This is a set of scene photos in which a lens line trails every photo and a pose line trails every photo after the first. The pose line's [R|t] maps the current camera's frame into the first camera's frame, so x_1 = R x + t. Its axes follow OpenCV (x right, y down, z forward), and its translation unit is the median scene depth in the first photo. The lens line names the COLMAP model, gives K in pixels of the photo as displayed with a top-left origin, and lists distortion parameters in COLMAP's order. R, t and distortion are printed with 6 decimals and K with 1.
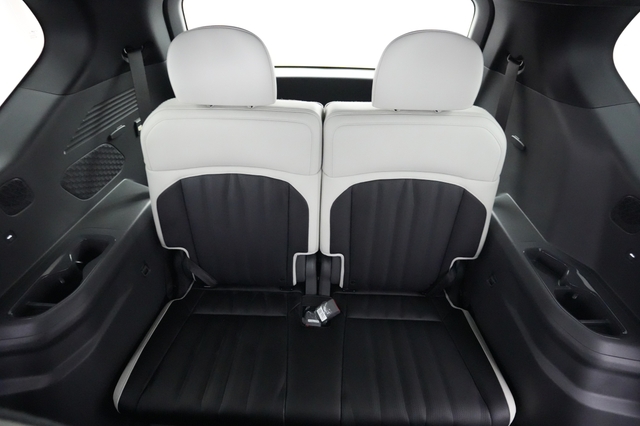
lens RADIAL K [[298.2, 0, 320.0], [0, 298.2, 213.0], [0, 0, 1]] dist [-0.001763, -0.000119]
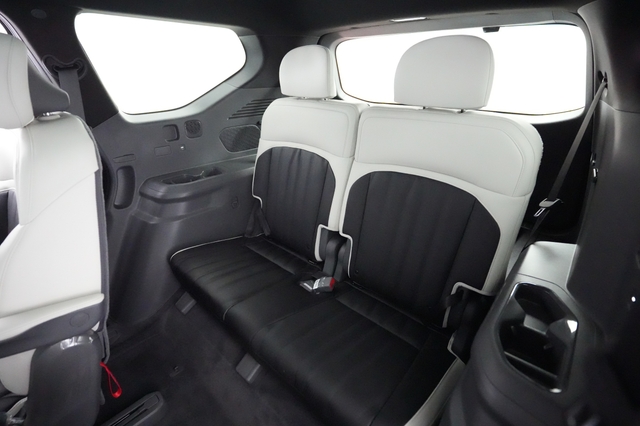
lens RADIAL K [[298.2, 0, 320.0], [0, 298.2, 213.0], [0, 0, 1]] dist [-0.001763, -0.000119]
pose [[0.761409, 0.268737, -0.589946, 0.629974], [-0.401871, 0.909742, -0.104259, 0.227983], [0.508681, 0.316466, 0.800683, 0.056318]]
